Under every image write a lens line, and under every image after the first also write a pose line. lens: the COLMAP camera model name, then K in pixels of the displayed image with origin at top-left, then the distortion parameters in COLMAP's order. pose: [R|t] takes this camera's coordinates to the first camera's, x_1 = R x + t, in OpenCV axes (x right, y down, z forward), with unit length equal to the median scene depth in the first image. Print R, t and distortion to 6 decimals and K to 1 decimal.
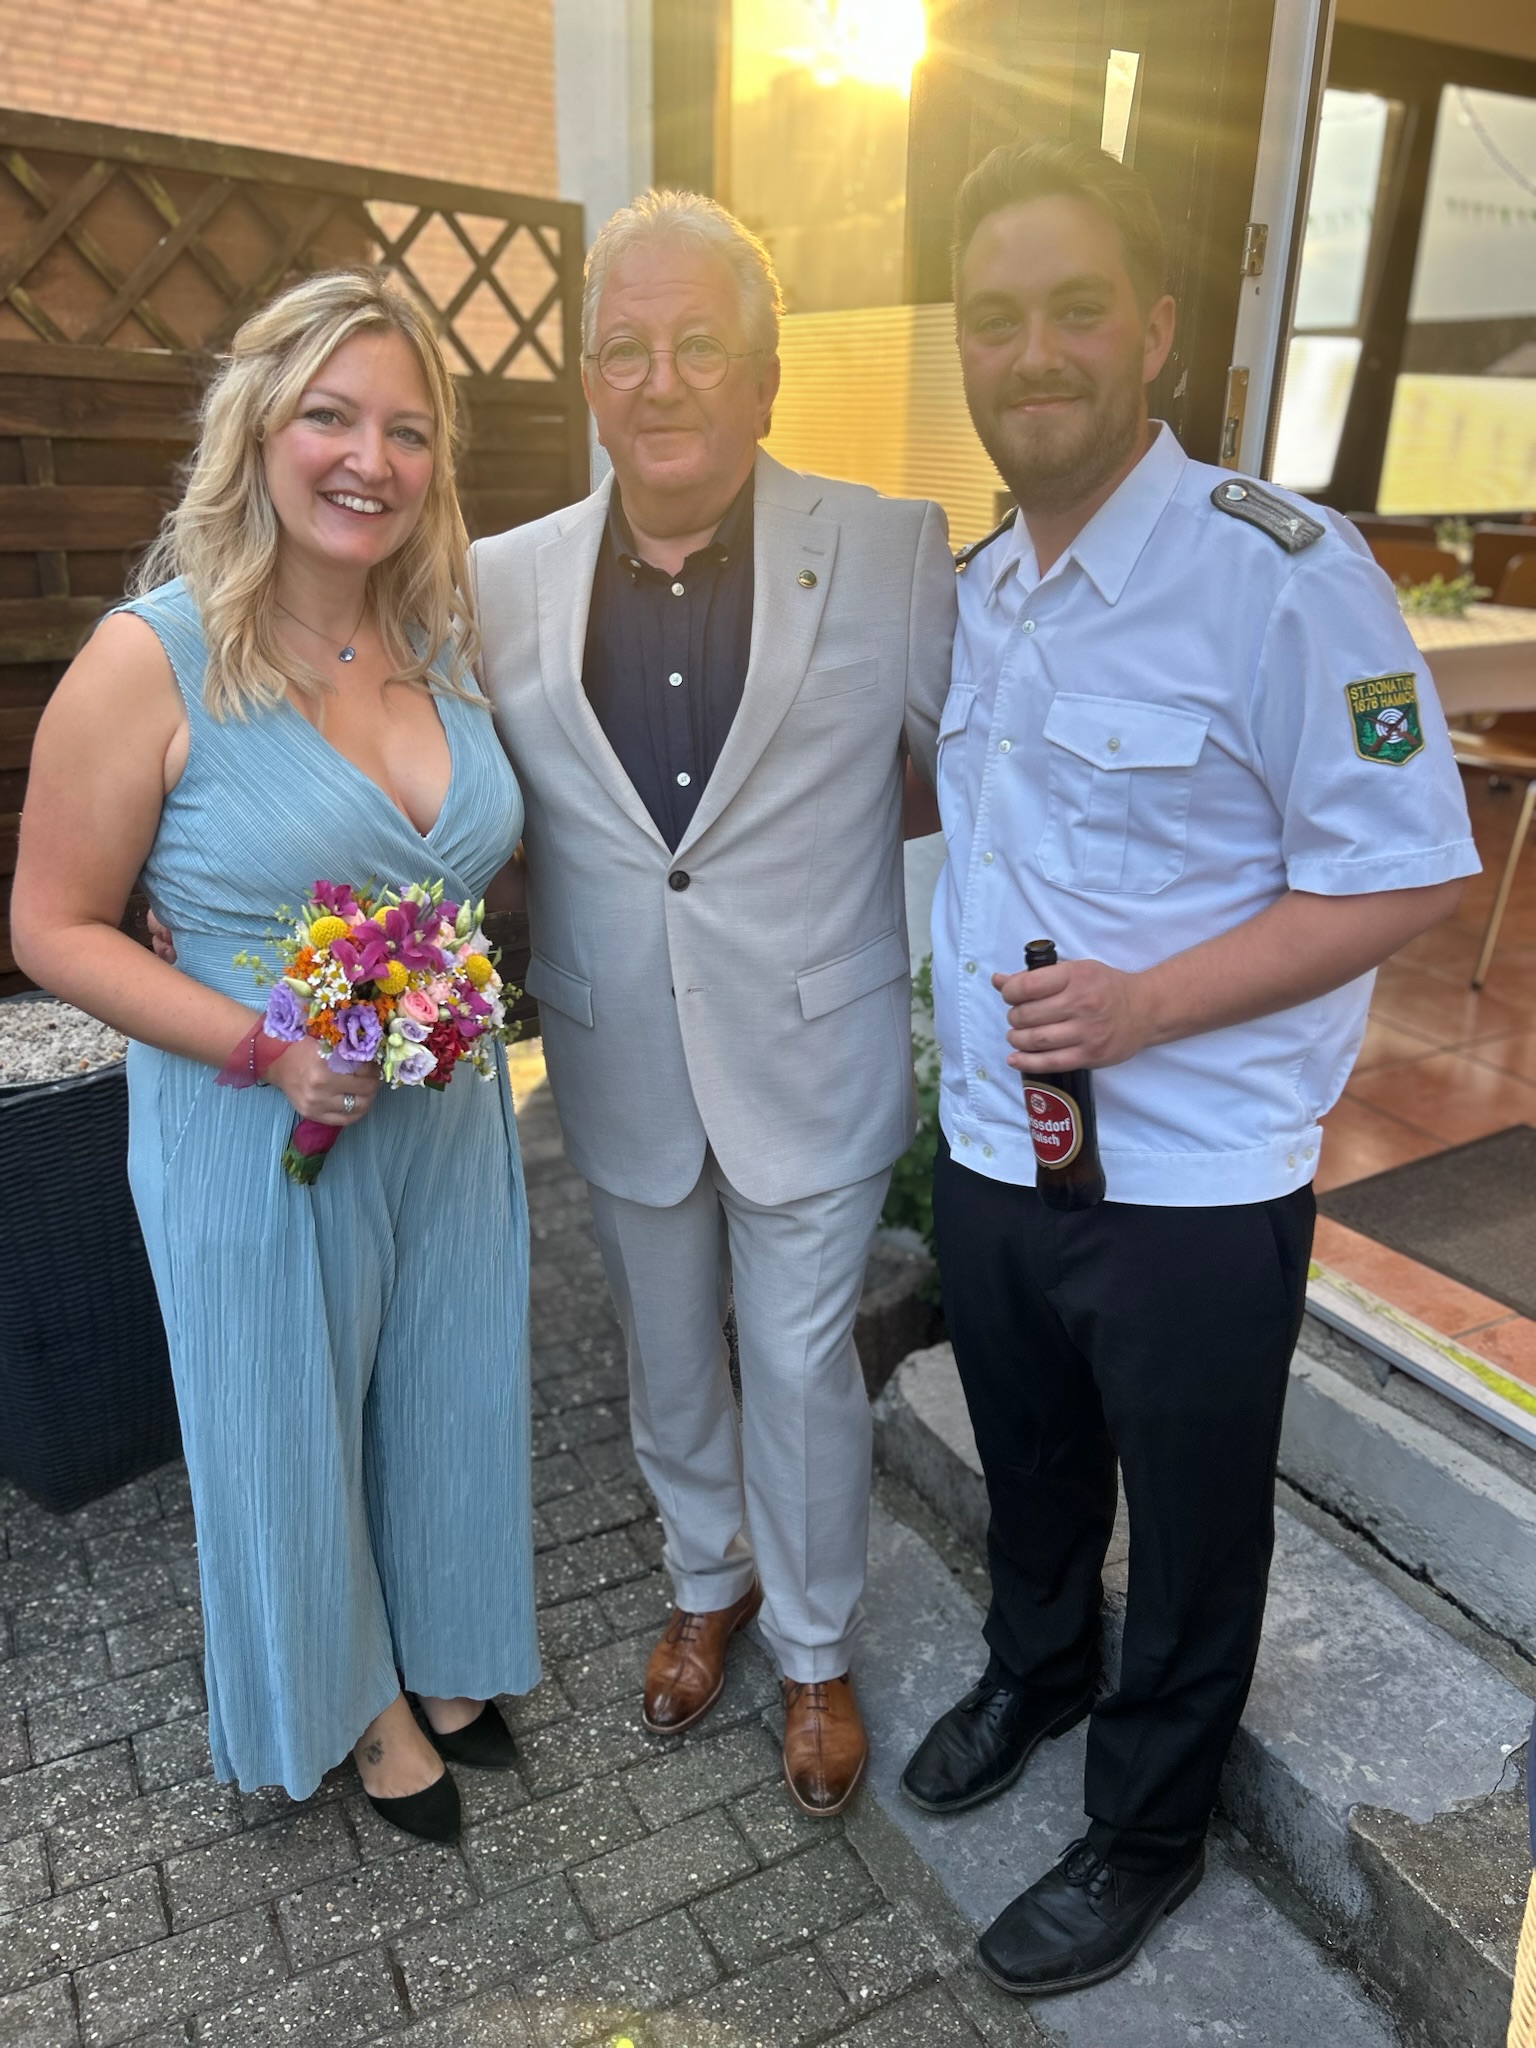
lens RADIAL K [[1537.0, 0, 755.4], [0, 1537.0, 1019.8], [0, 0, 1]] dist [0.035424, -0.044626]
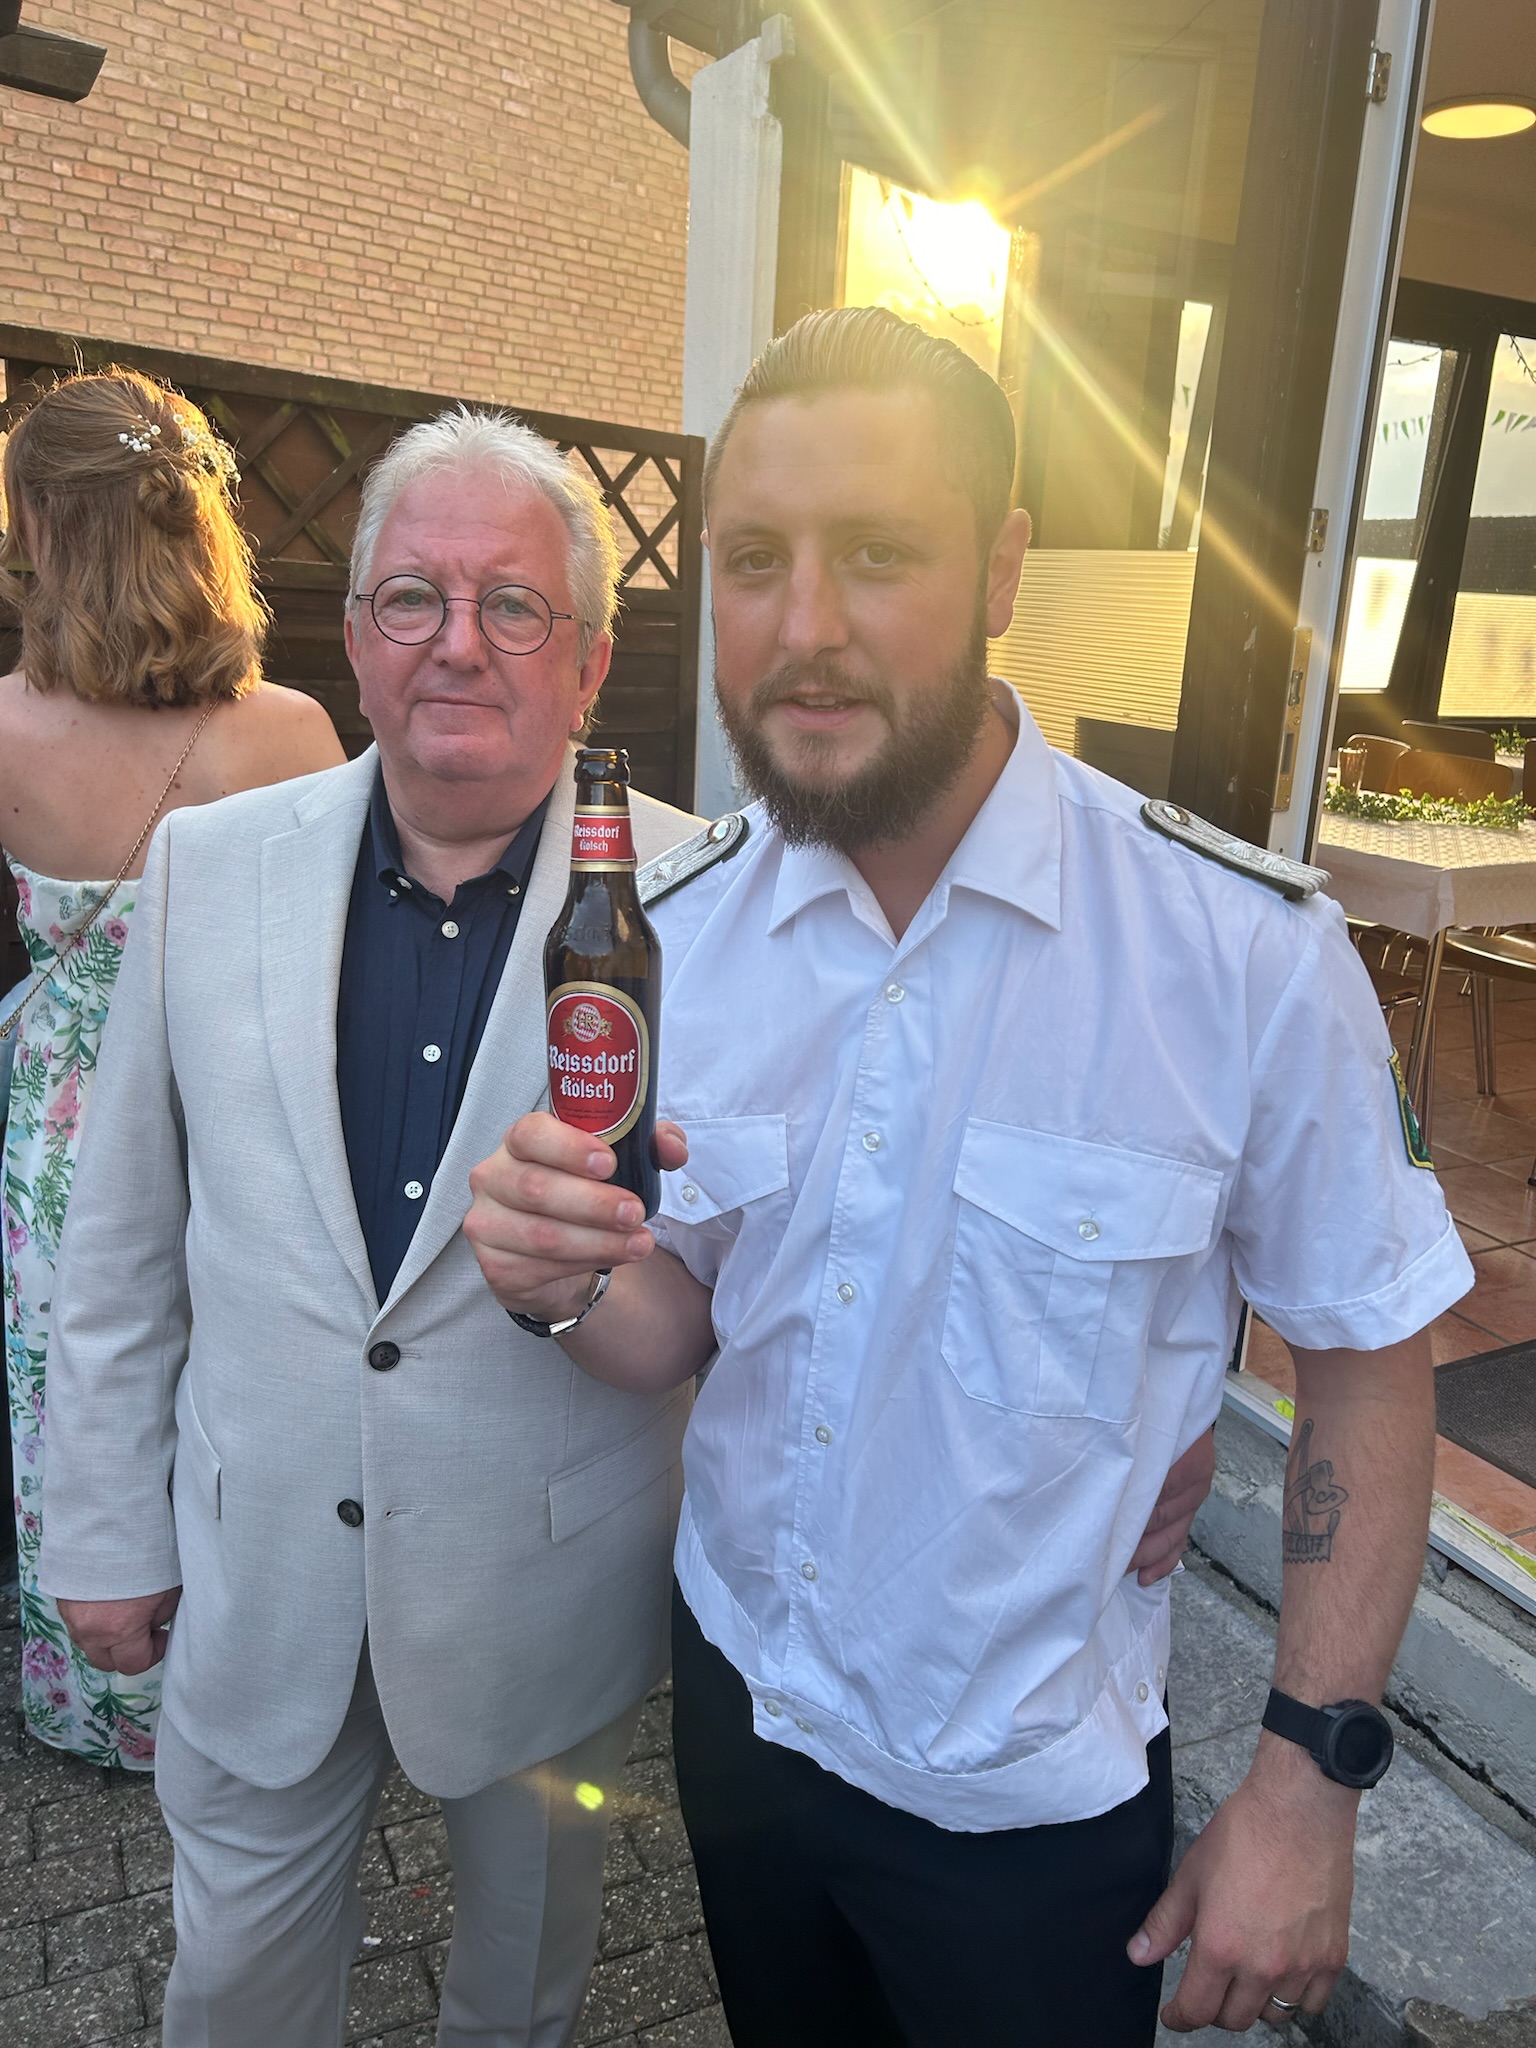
lens RADIAL K [[1564.9, 0, 765.7], [0, 1564.9, 983.4], [0, 0, 1]] dist [0.063997, -0.083408]
pose [[0.998920, 0.038384, -0.026168, -0.033458], [-0.041083, 0.992867, -0.111922, -0.023380], [0.021686, 0.112876, 0.993372, -0.108300]]
